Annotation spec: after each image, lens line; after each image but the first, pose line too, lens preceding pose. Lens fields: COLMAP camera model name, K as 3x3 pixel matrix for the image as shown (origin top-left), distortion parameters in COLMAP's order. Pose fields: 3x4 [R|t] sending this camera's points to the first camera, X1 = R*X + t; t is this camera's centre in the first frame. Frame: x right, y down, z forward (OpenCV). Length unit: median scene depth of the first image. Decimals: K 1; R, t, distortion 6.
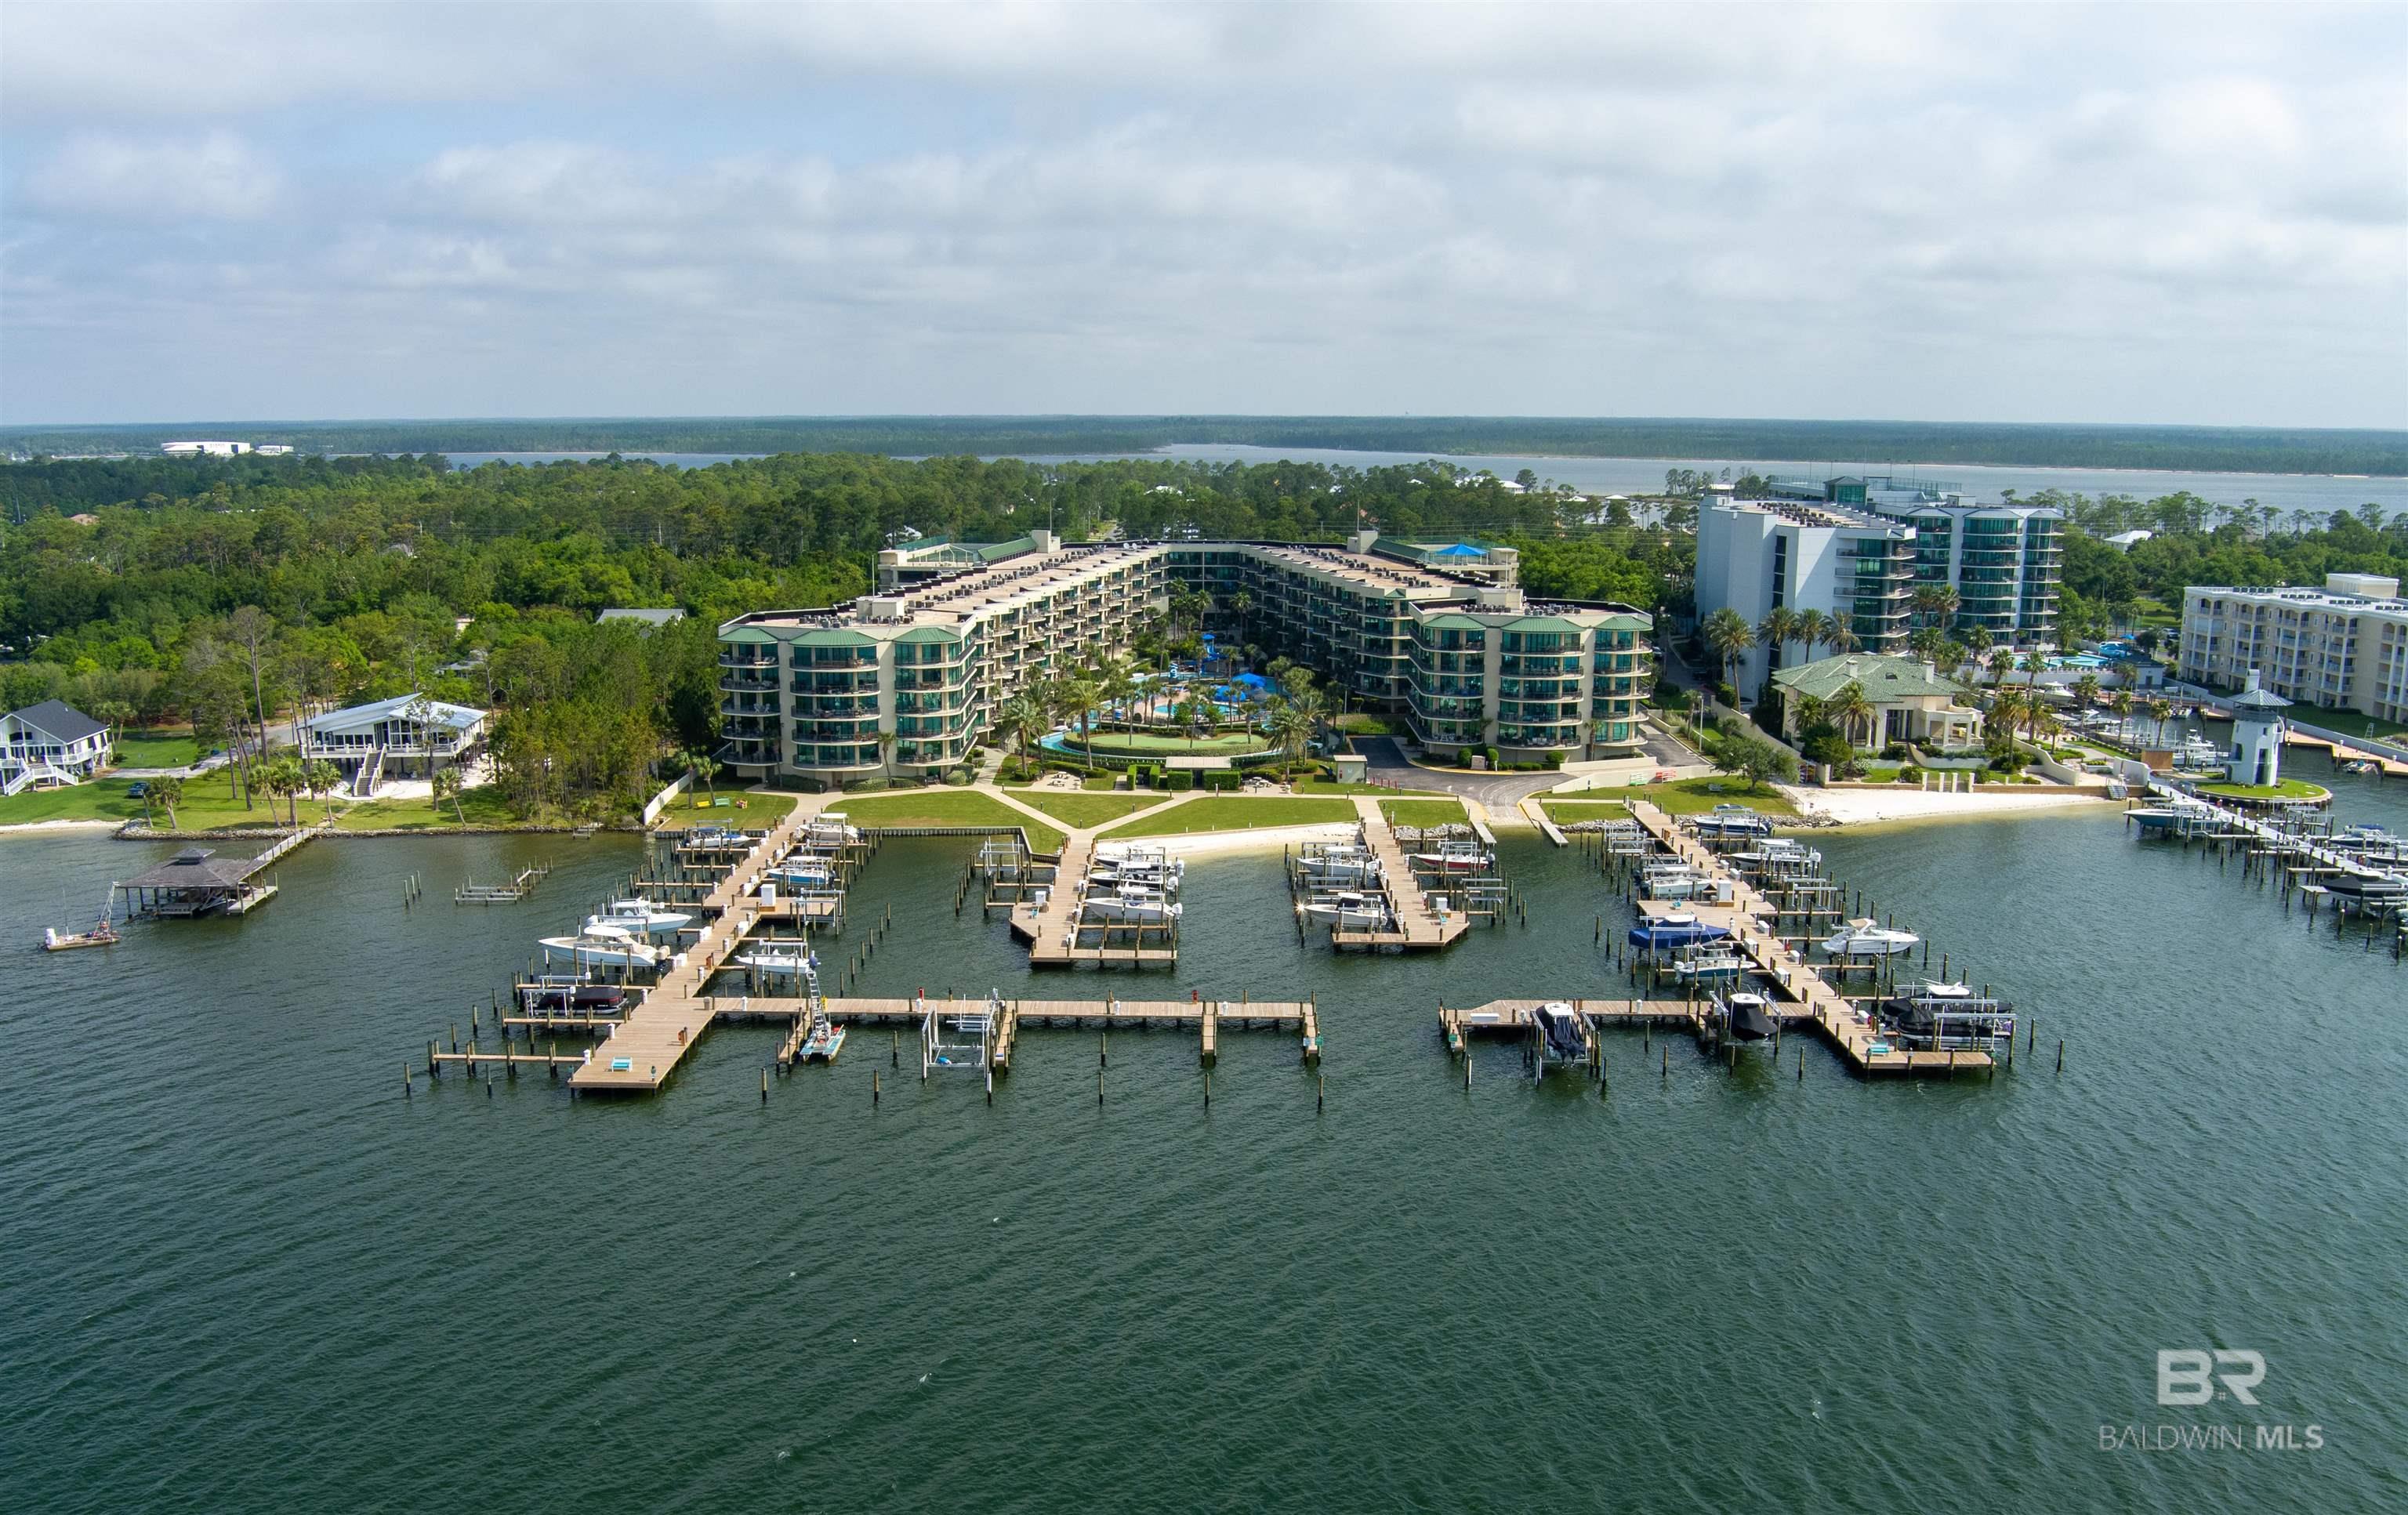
lens RADIAL K [[2051.8, 0, 1216.1], [0, 2051.8, 764.0], [0, 0, 1]] dist [-0.011173, -0.003242]
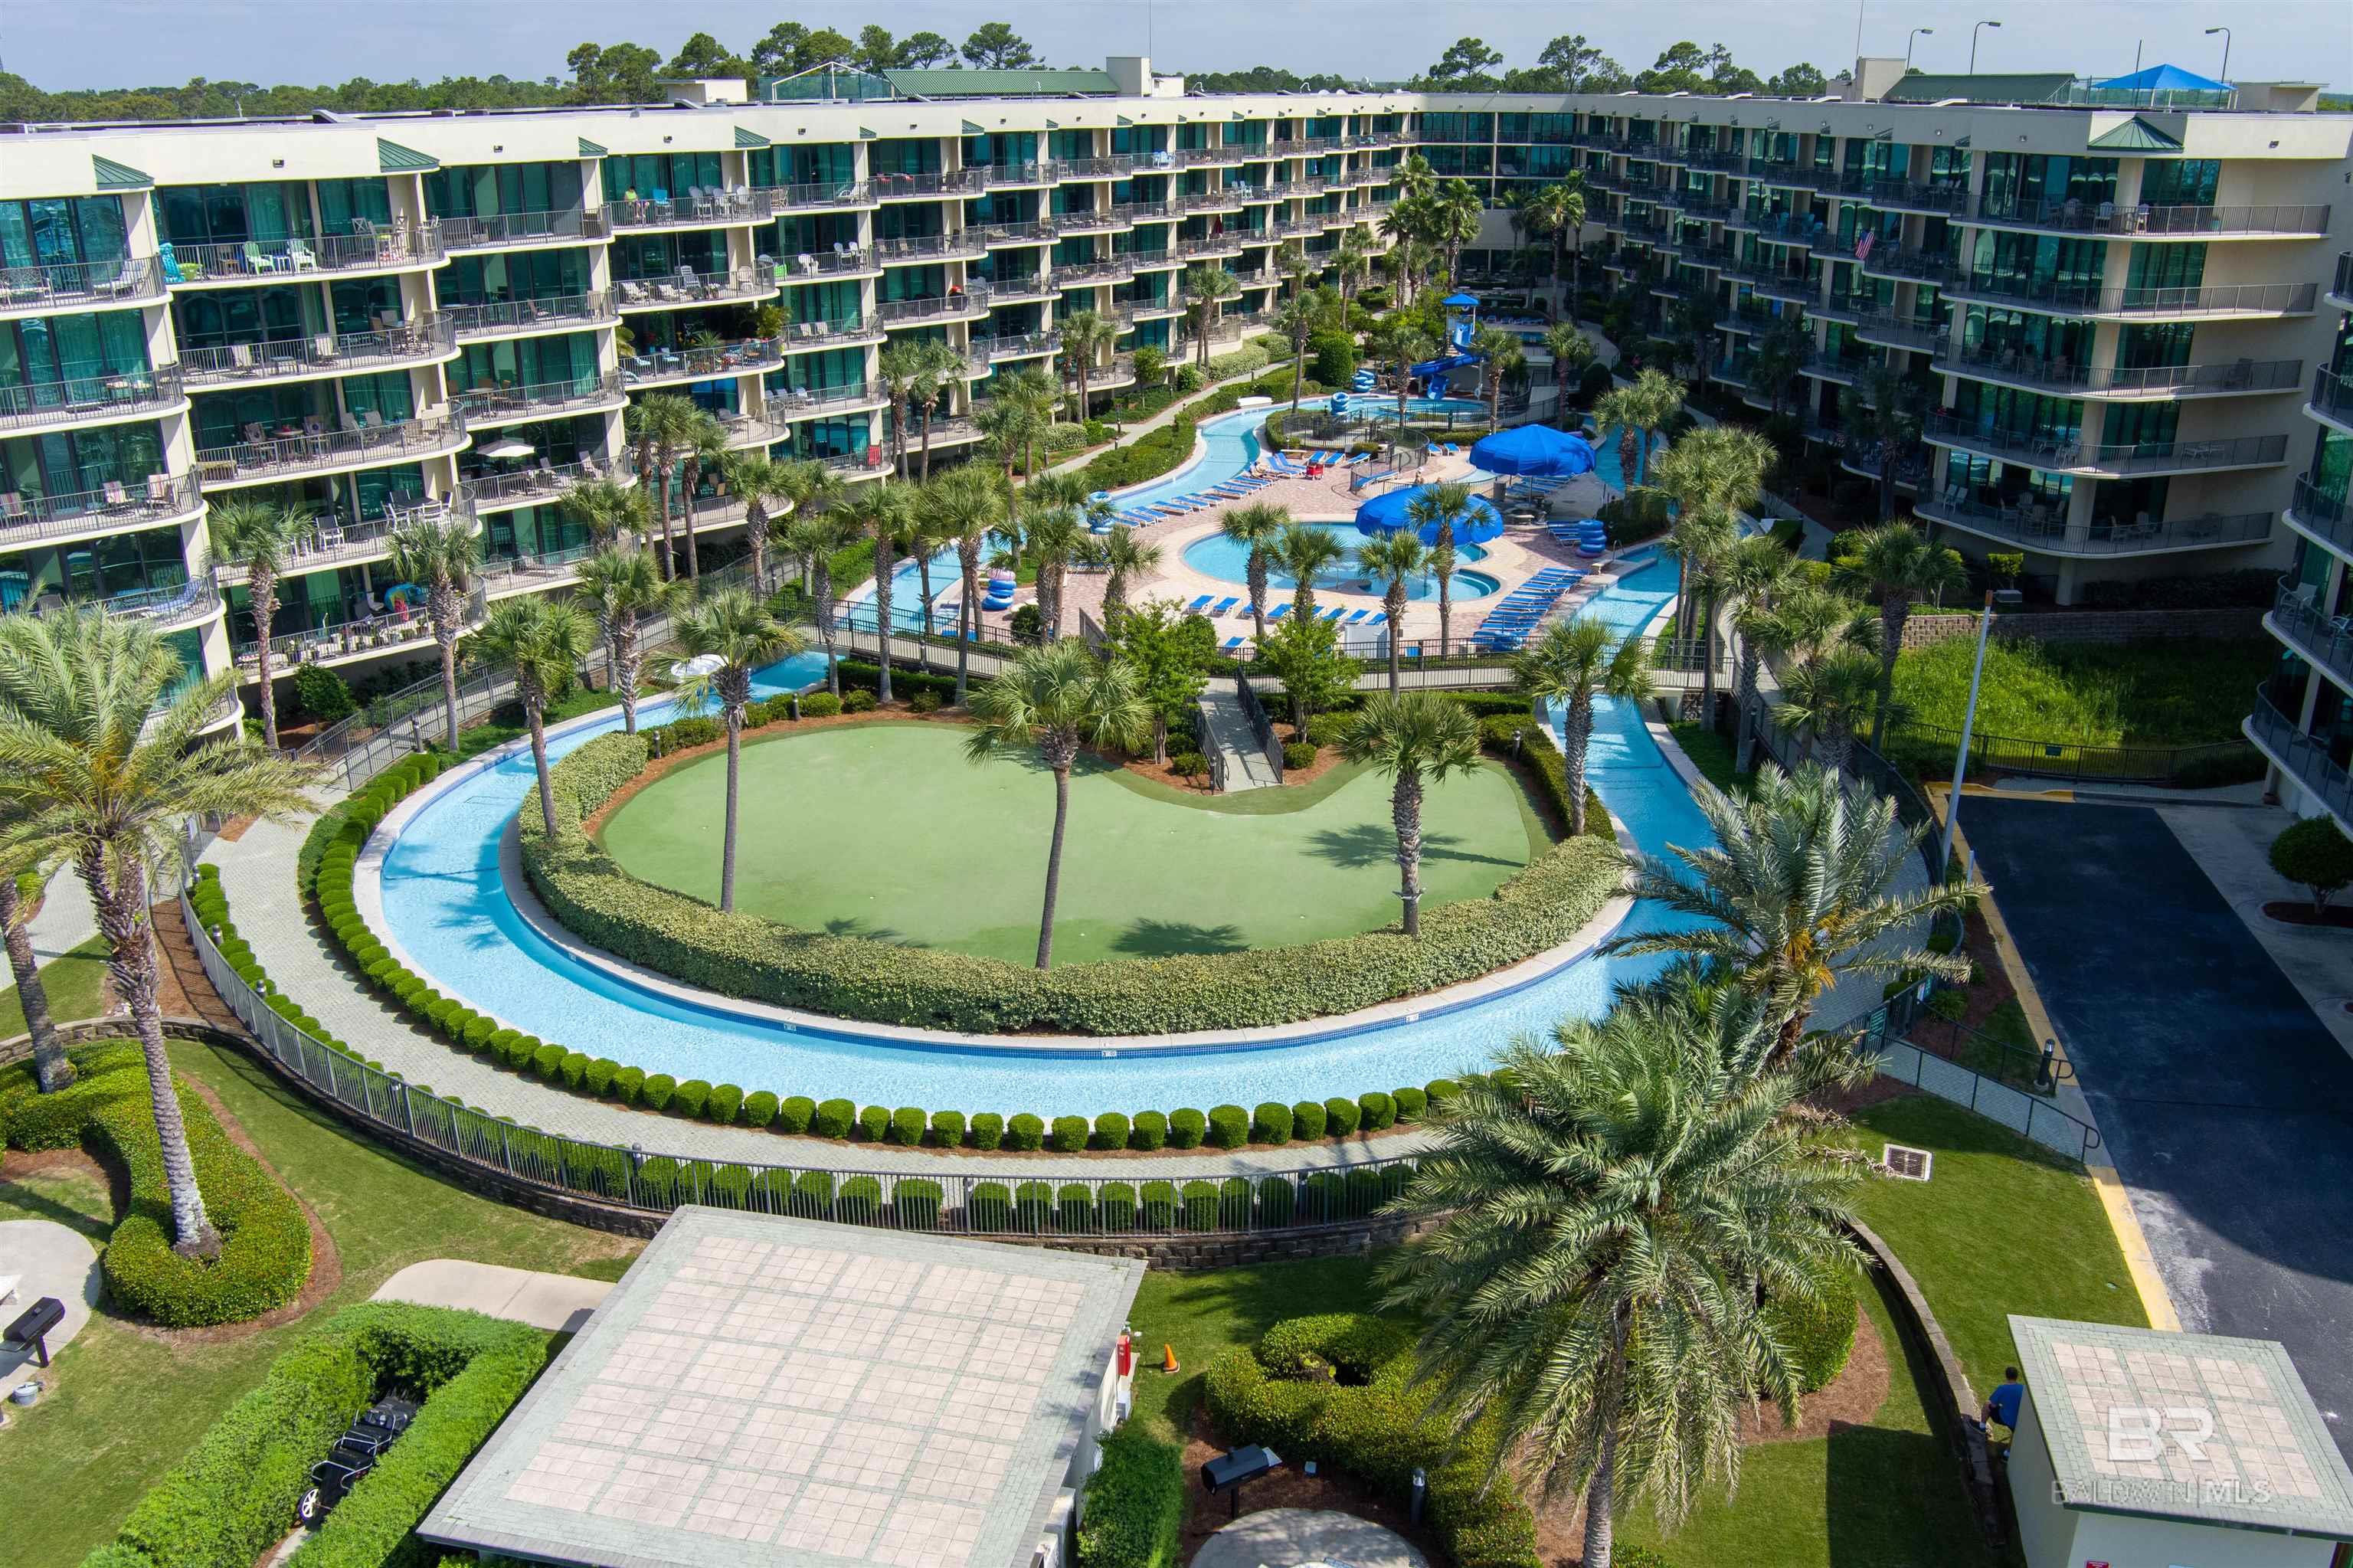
lens RADIAL K [[1897.6, 0, 1167.4], [0, 1897.6, 804.1], [0, 0, 1]] dist [-0.058452, 0.010378]
pose [[0.975783, 0.070967, -0.206909, 0.029794], [-0.029574, 0.980025, 0.196663, -0.051149], [0.216732, -0.185781, 0.958390, 0.860805]]
